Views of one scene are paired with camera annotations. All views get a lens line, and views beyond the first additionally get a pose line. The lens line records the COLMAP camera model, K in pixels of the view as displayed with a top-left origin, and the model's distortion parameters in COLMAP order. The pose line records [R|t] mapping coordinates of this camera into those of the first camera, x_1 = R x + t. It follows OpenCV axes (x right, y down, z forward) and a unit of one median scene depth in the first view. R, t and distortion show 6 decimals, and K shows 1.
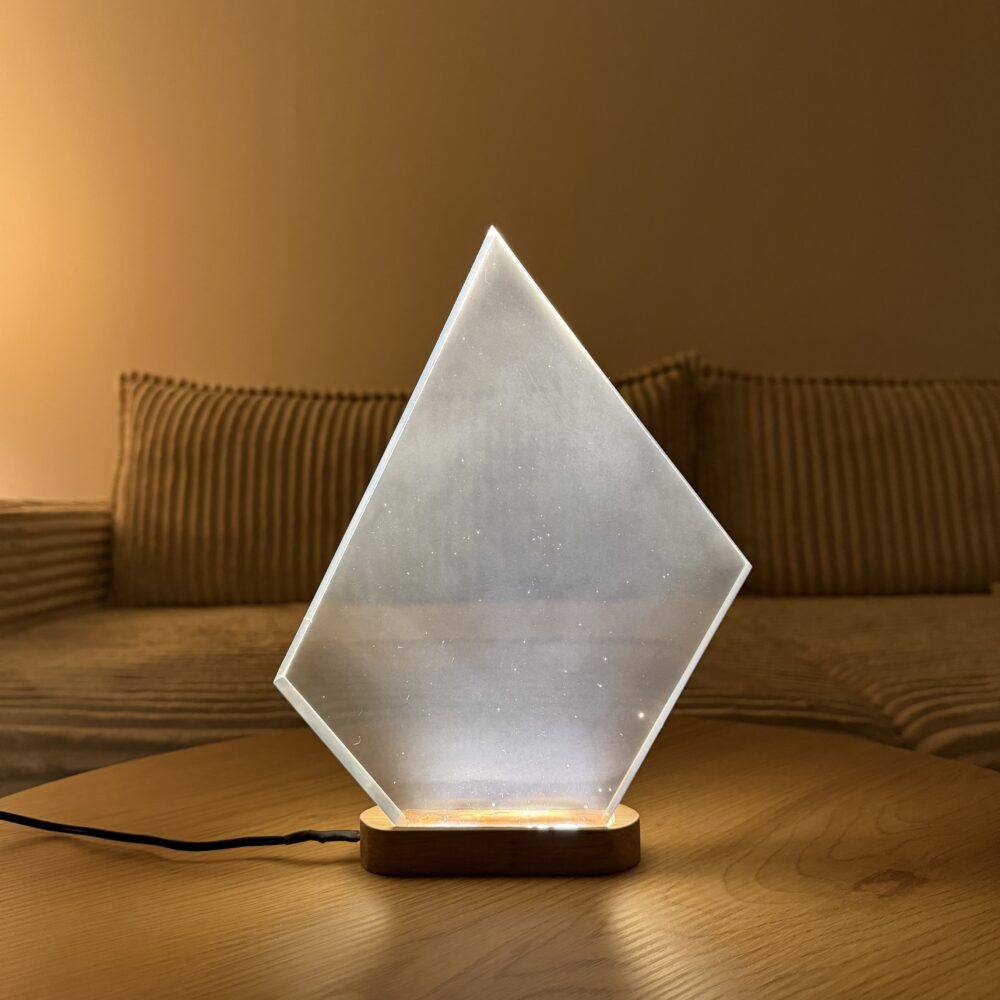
lens RADIAL K [[943.0, 0, 492.4], [0, 943.0, 484.5], [0, 0, 1]] dist [0.170591, -0.391982]
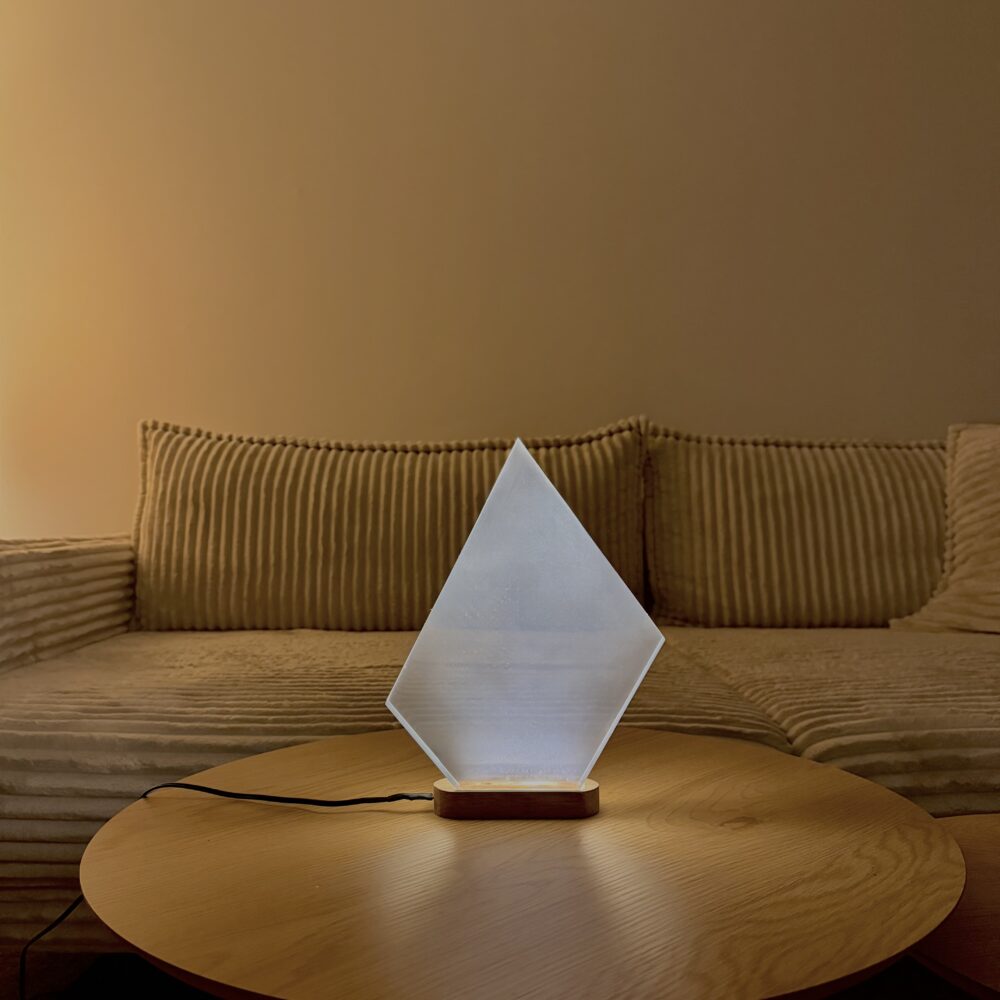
lens RADIAL K [[943.0, 0, 492.4], [0, 943.0, 484.5], [0, 0, 1]] dist [0.170591, -0.391982]
pose [[0.998737, 0.017693, 0.047020, -0.047648], [-0.017095, 0.999768, -0.013087, -0.061788], [-0.047241, 0.012267, 0.998808, -0.264469]]
